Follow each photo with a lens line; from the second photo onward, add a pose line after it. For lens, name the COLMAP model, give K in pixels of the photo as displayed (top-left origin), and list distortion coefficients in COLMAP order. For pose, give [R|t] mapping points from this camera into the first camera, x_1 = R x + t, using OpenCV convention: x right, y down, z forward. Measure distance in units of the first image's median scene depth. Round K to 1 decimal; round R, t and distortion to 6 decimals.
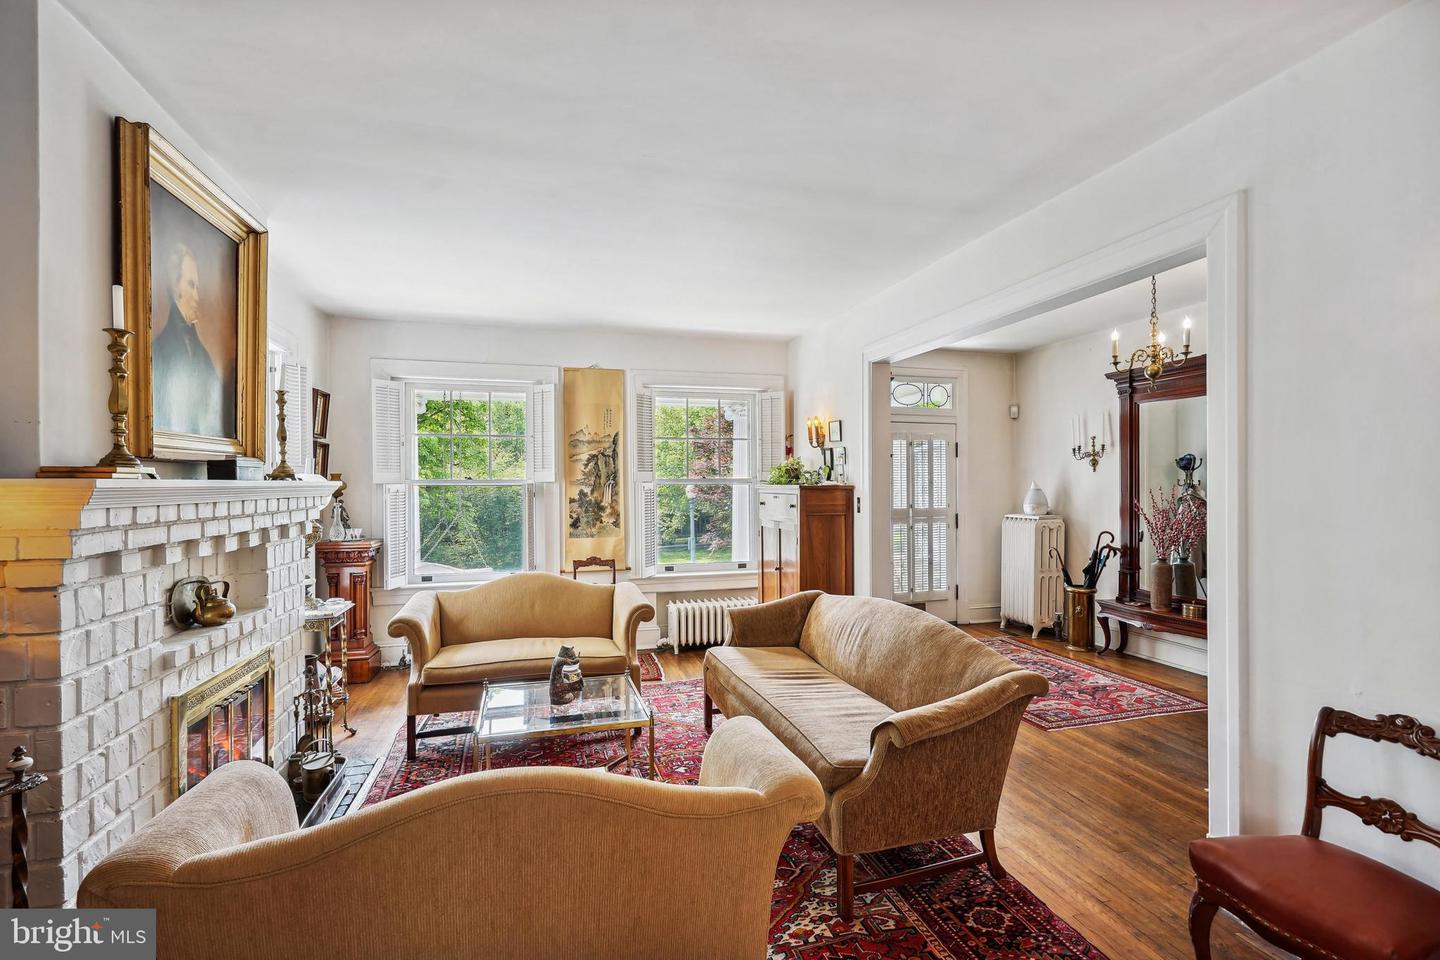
lens RADIAL K [[660.1, 0, 720.8], [0, 660.1, 484.8], [0, 0, 1]] dist [-0.008466, 0.000055]
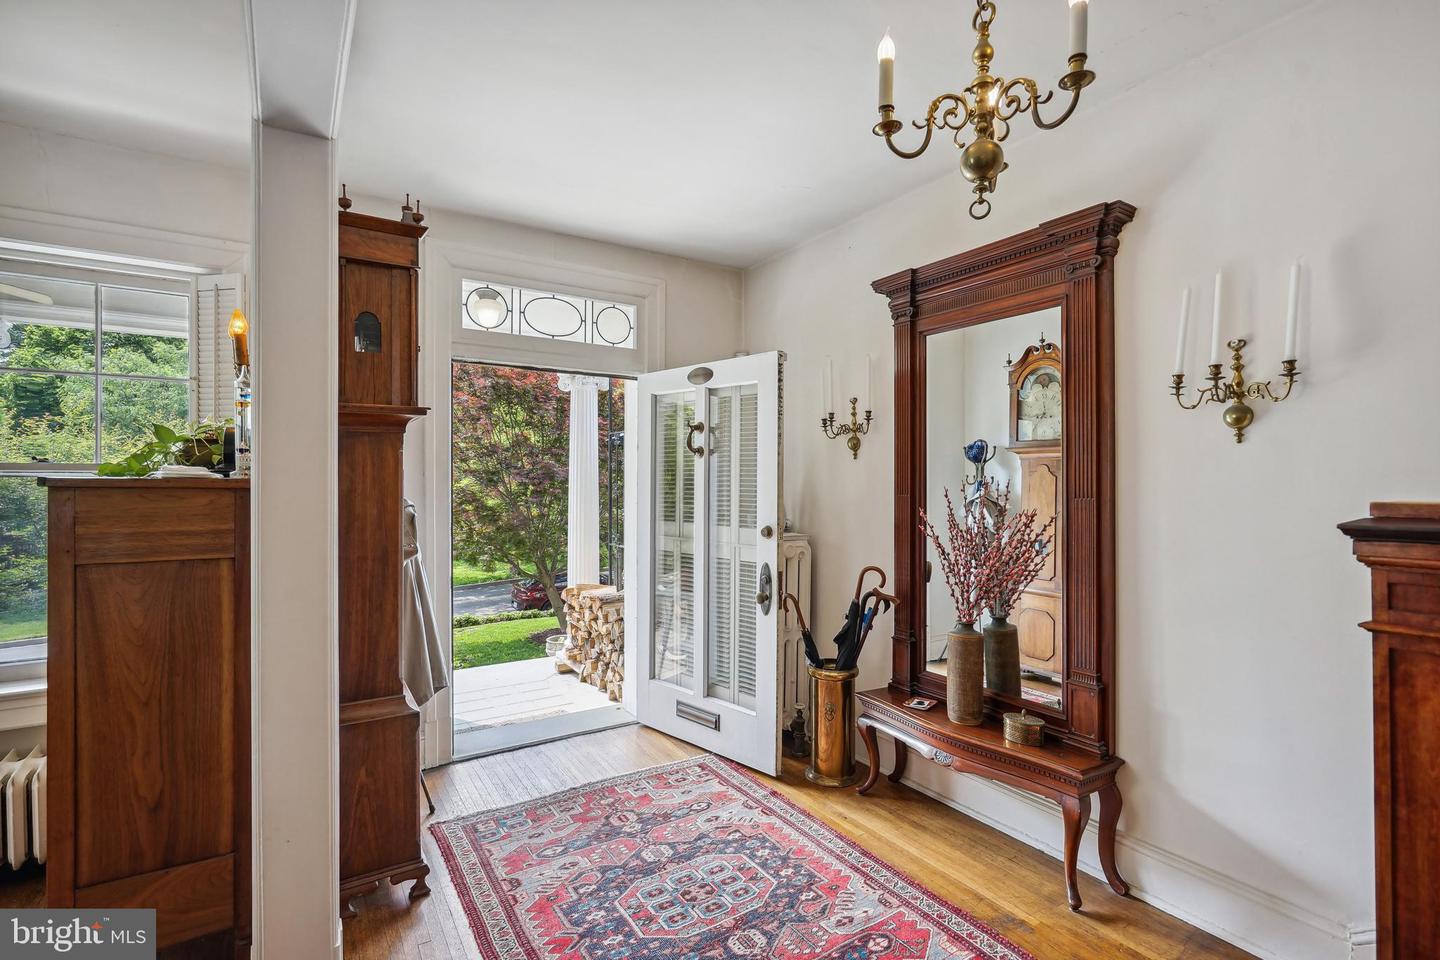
lens RADIAL K [[660.1, 0, 731.5], [0, 660.1, 480.2], [0, 0, 1]] dist [-0.008466, 0.000055]
pose [[0.953128, 0.004745, 0.302531, 0.310409], [-0.002714, 0.999971, -0.007132, 0.003275], [-0.302556, 0.005976, 0.953113, 0.517073]]
